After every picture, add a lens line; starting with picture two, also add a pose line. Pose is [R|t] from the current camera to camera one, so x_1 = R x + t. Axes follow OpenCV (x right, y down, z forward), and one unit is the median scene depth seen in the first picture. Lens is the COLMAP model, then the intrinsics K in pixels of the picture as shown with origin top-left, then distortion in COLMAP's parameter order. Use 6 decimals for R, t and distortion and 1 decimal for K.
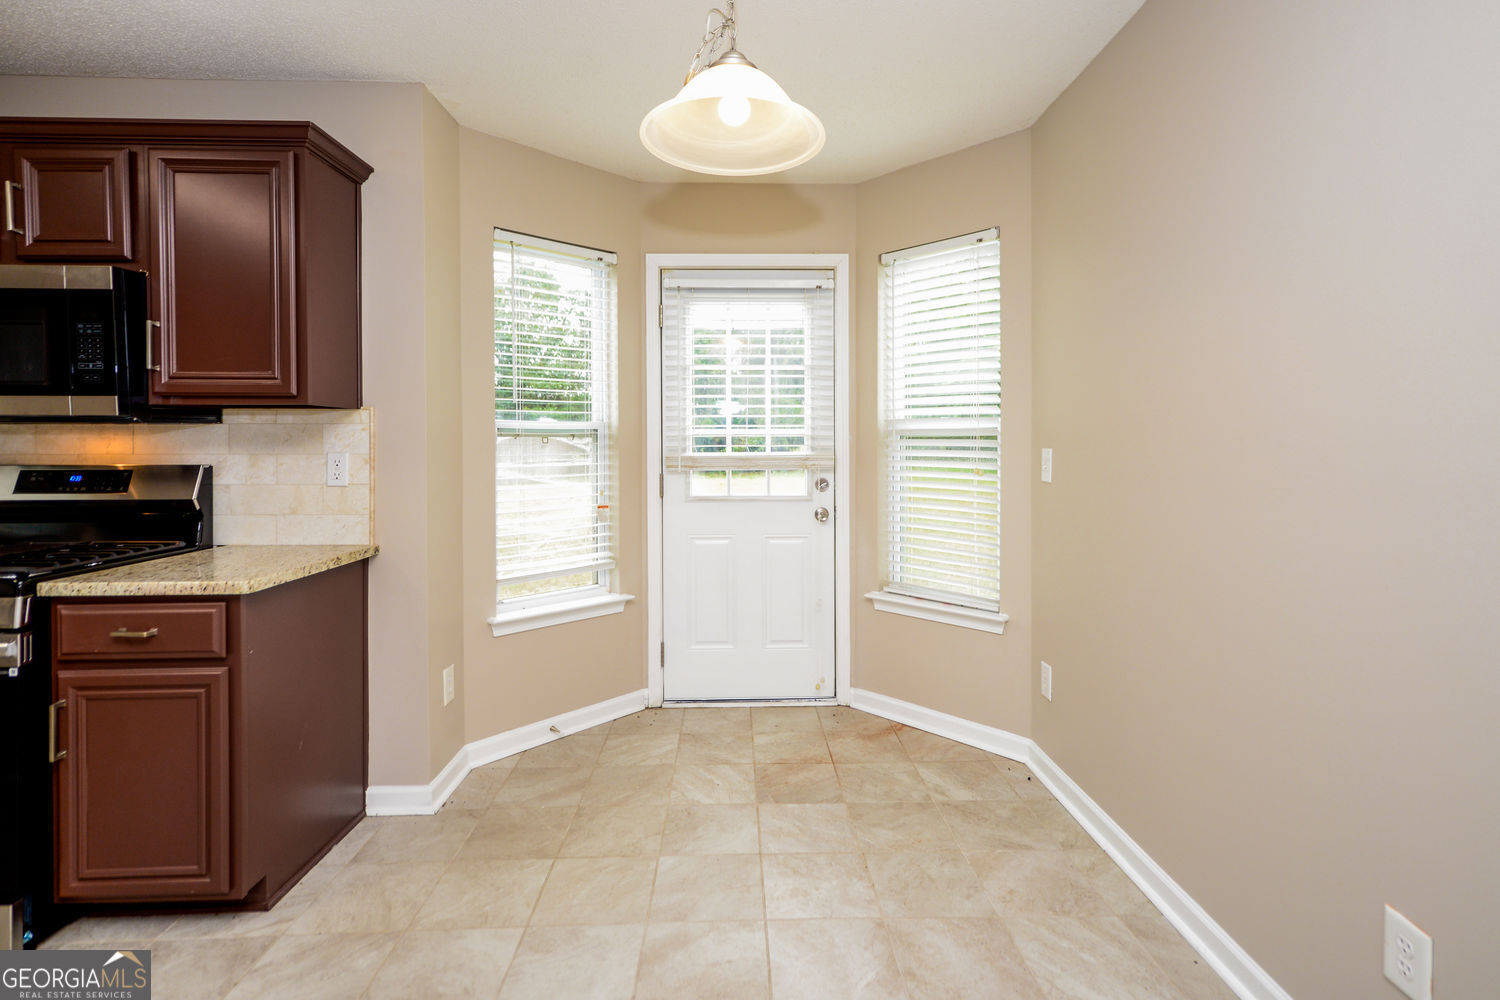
lens RADIAL K [[736.9, 0, 746.1], [0, 736.9, 470.3], [0, 0, 1]] dist [0.011984, -0.000589]
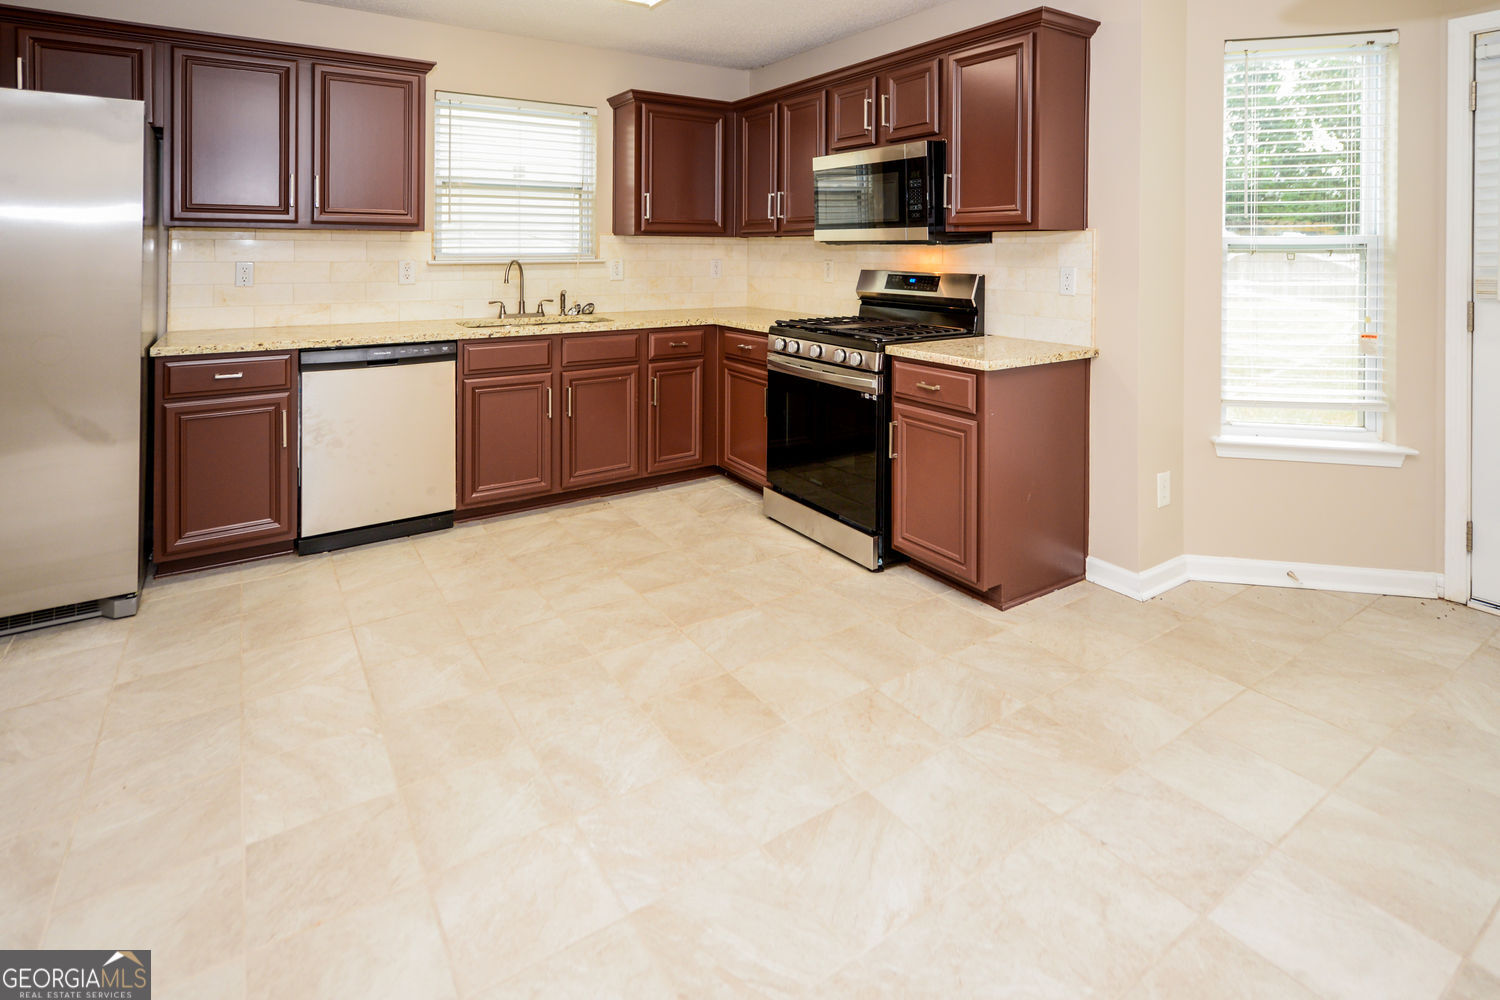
lens RADIAL K [[736.9, 0, 746.1], [0, 736.9, 470.3], [0, 0, 1]] dist [0.011984, -0.000589]
pose [[0.534399, 0.251026, -0.807096, 0.213545], [-0.036008, 0.960775, 0.274982, -0.016768], [0.844465, -0.117888, 0.522476, -0.116175]]
